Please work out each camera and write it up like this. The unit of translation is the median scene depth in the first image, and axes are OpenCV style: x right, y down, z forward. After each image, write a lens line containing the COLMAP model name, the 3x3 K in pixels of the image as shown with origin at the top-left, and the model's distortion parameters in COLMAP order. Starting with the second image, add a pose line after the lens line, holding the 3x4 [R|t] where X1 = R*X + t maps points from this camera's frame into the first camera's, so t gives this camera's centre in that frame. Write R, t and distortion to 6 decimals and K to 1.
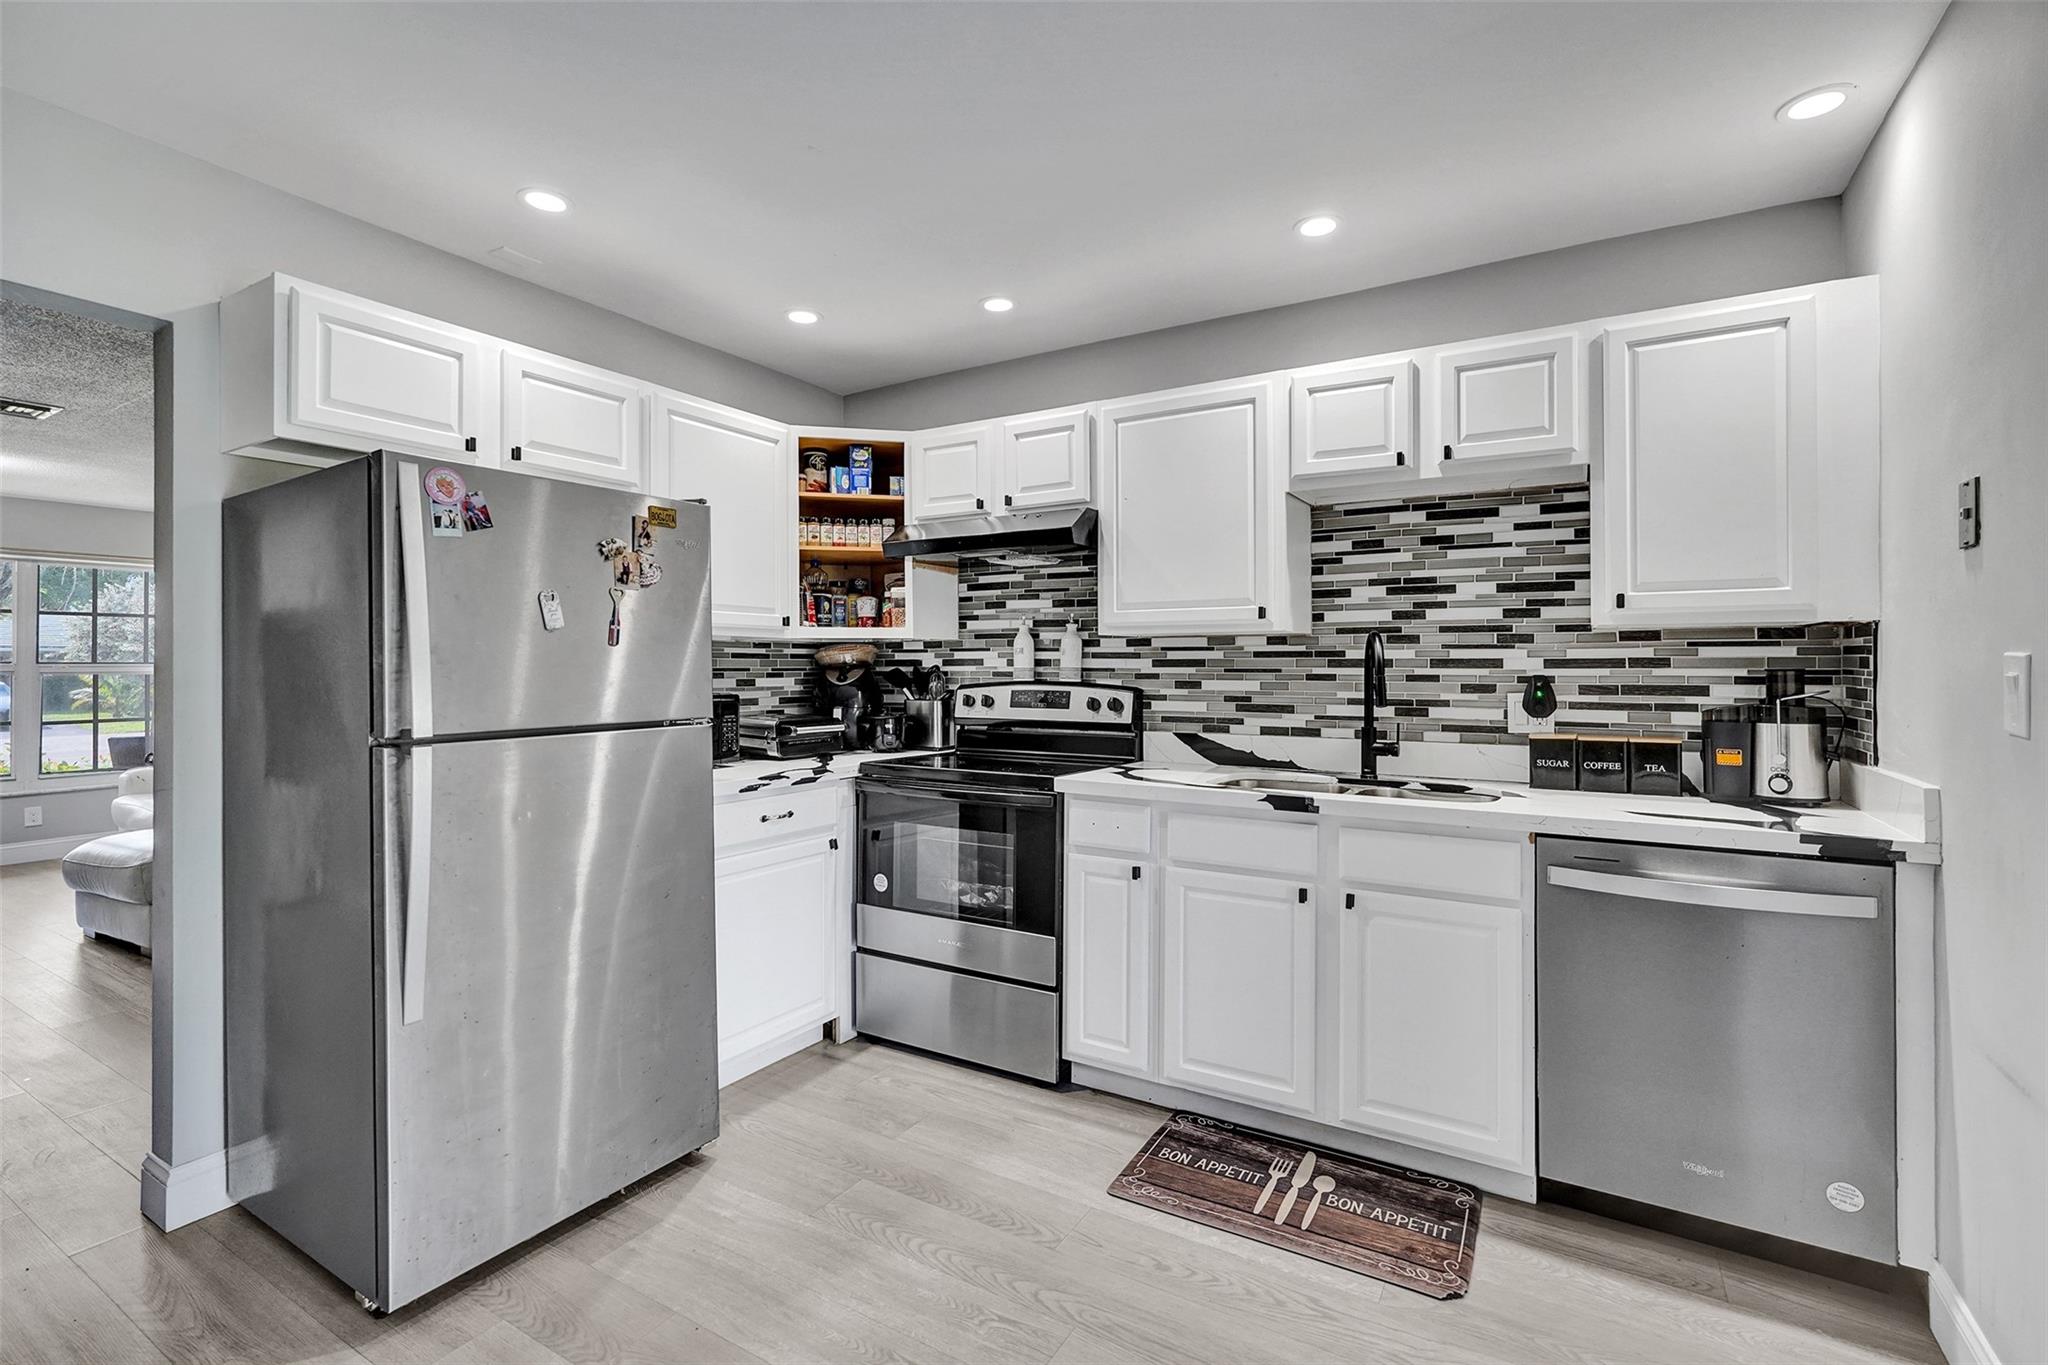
lens RADIAL K [[918.0, 0, 1025.6], [0, 918.0, 651.0], [0, 0, 1]] dist [0.000727, 0.003047]
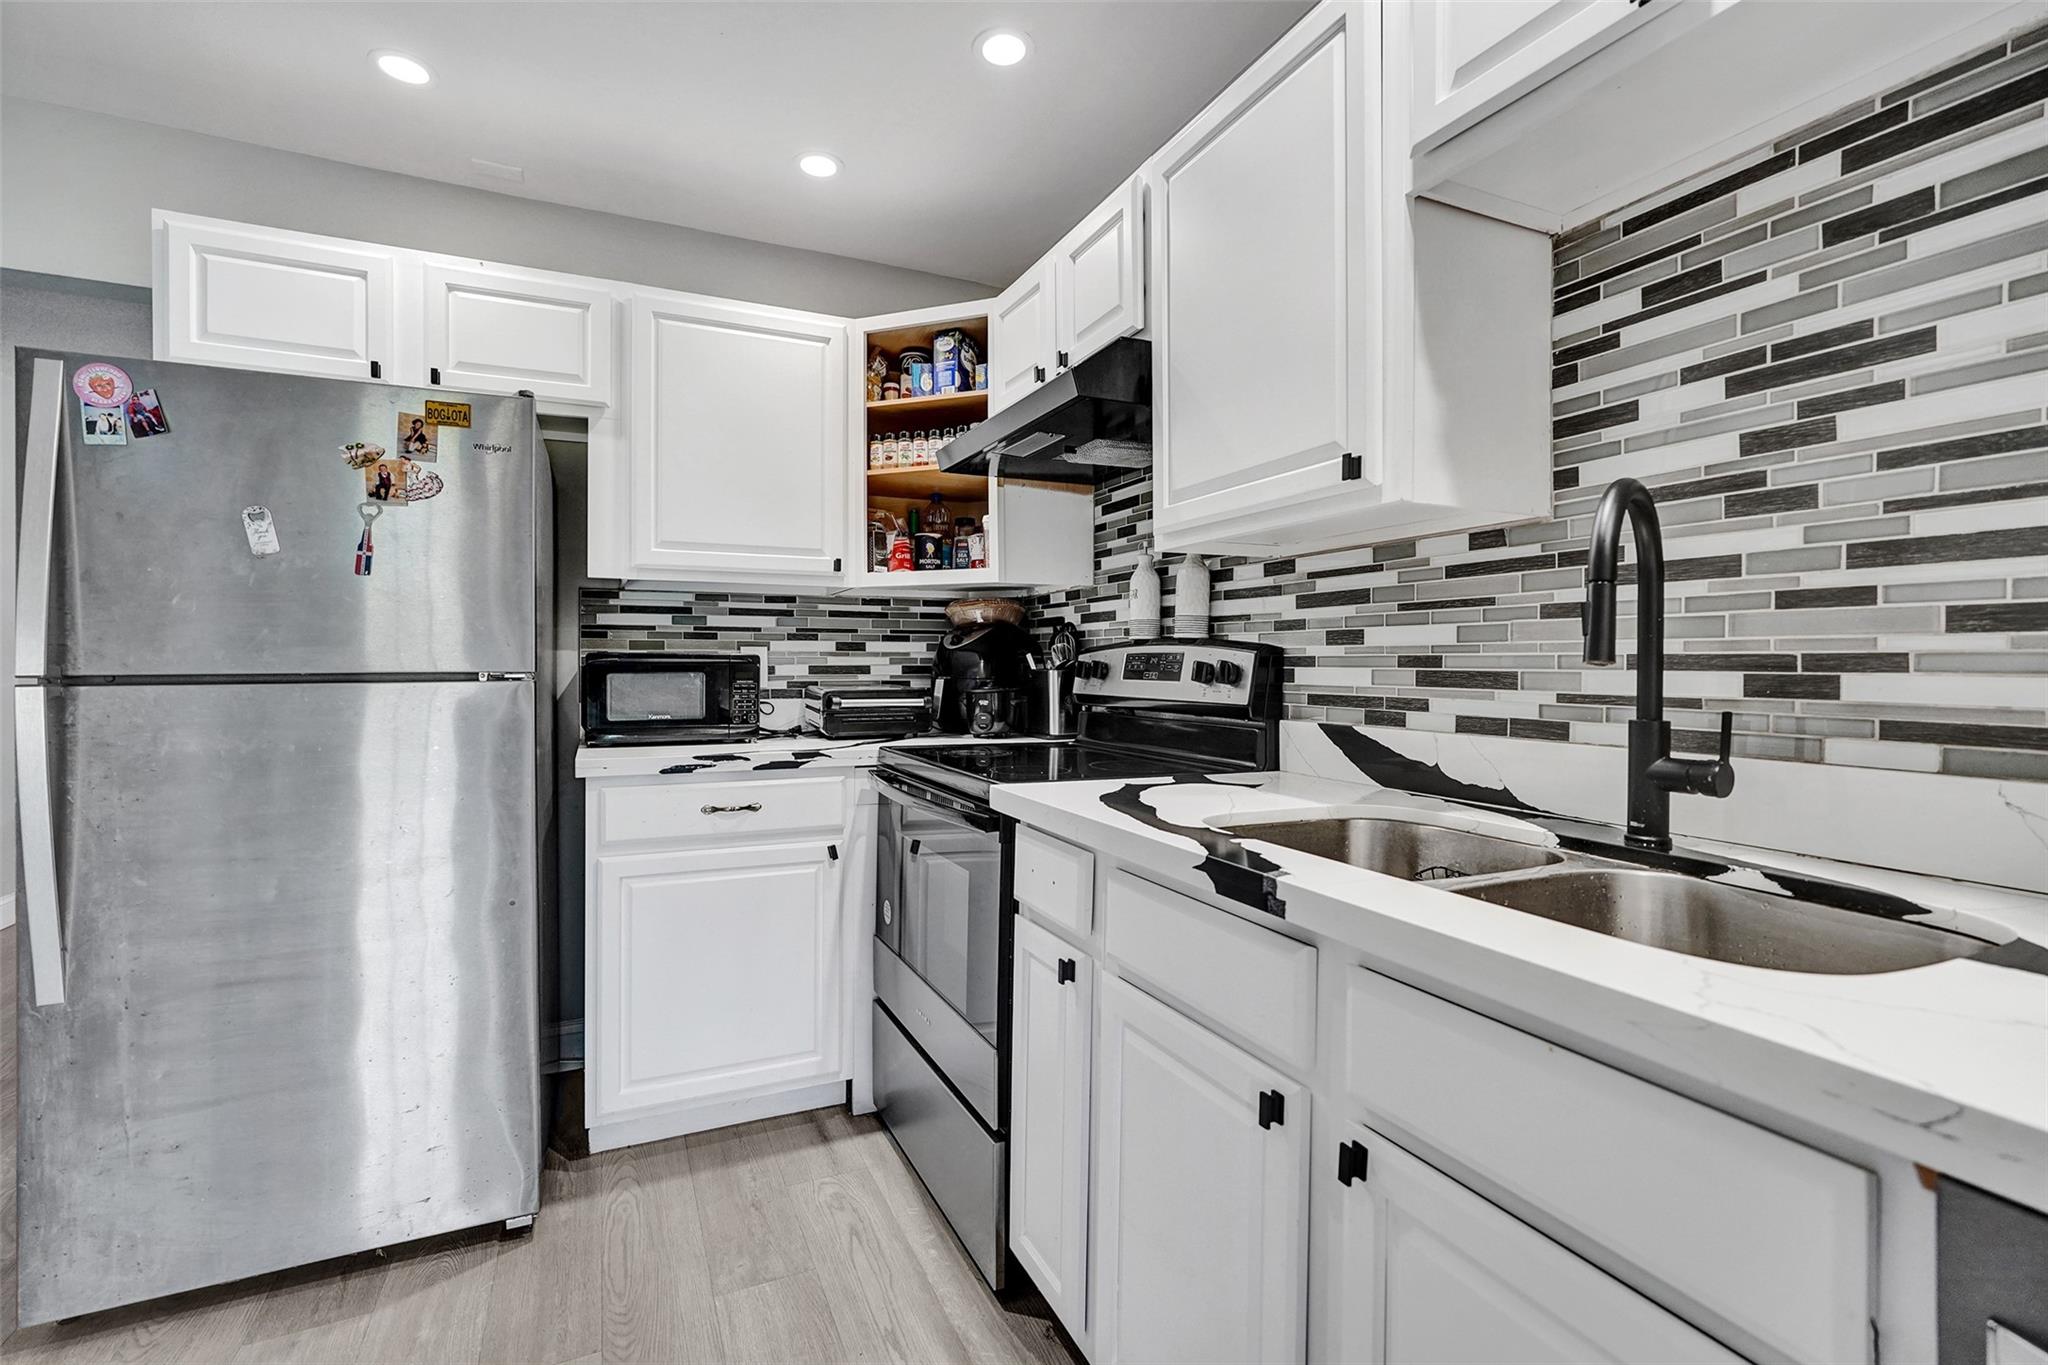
lens RADIAL K [[918.0, 0, 1020.9], [0, 918.0, 664.7], [0, 0, 1]] dist [0.000727, 0.003047]
pose [[0.832141, 0.002883, -0.554556, 0.352843], [0.008414, 0.999806, 0.017824, 0.045987], [0.554500, -0.019498, 0.831956, 0.479359]]
